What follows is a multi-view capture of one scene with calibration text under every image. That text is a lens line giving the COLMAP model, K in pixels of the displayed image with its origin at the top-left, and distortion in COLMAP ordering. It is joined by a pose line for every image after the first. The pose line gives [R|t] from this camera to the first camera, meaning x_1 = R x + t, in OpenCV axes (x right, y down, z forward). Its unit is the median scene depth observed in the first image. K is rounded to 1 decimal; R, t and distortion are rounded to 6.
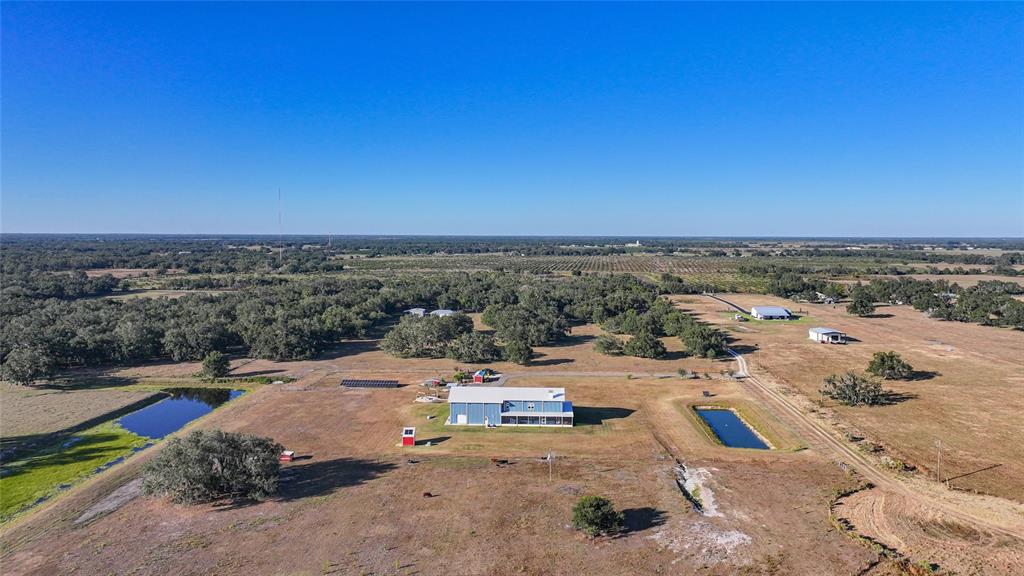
lens RADIAL K [[714.7, 0, 512.0], [0, 714.7, 288.0], [0, 0, 1]] dist [0.000618, 0.003912]
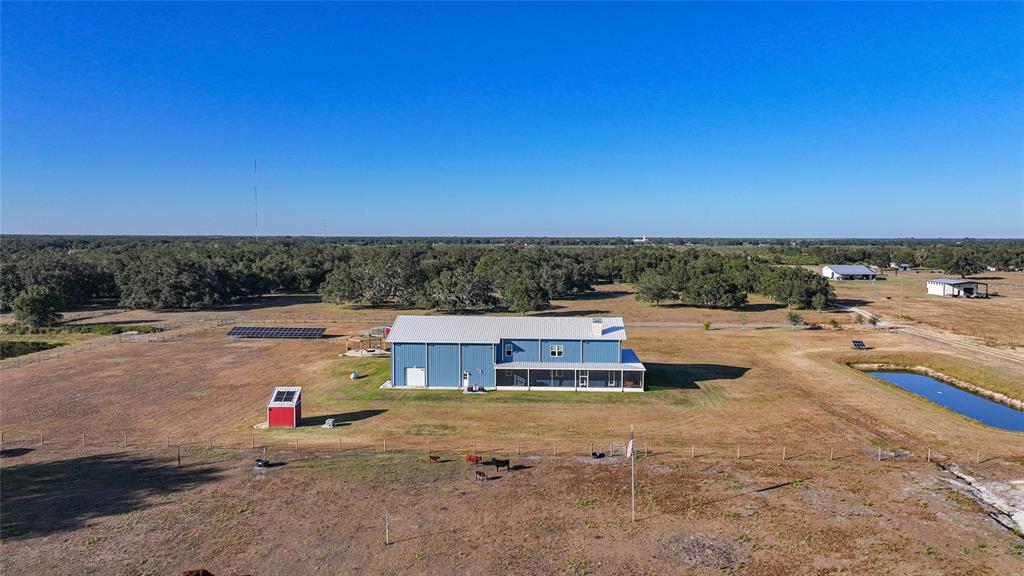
lens RADIAL K [[714.7, 0, 512.0], [0, 714.7, 288.0], [0, 0, 1]] dist [0.000618, 0.003912]
pose [[0.999997, 0.000352, -0.002553, -0.002821], [-0.000363, 0.999991, -0.004277, 0.124856], [0.002551, 0.004278, 0.999988, 0.511604]]
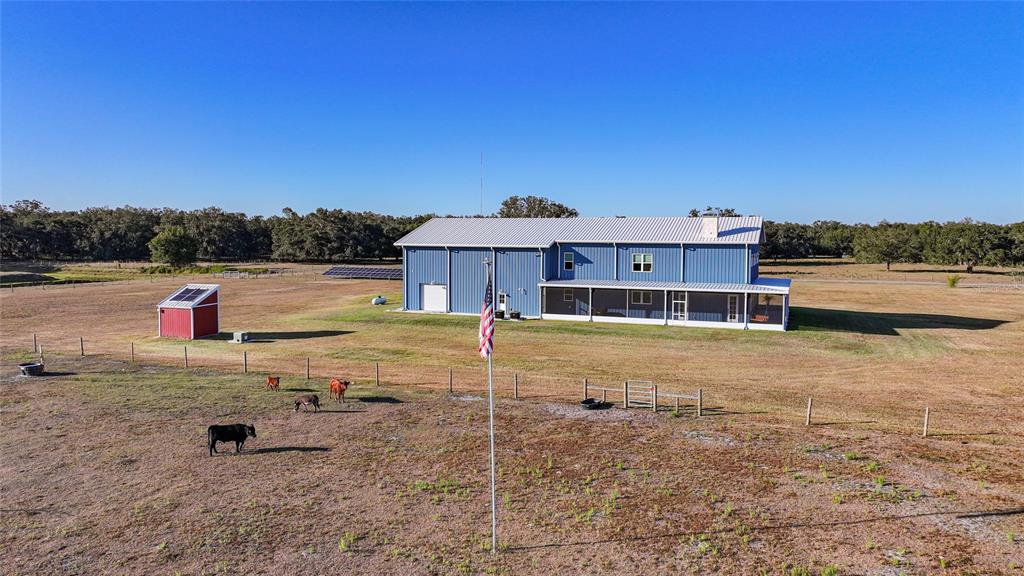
lens RADIAL K [[714.7, 0, 512.0], [0, 714.7, 288.0], [0, 0, 1]] dist [0.000618, 0.003912]
pose [[0.946735, 0.025575, -0.320996, 0.072223], [-0.026667, 0.999644, 0.000997, 0.177788], [0.320907, 0.007616, 0.947080, 0.694690]]
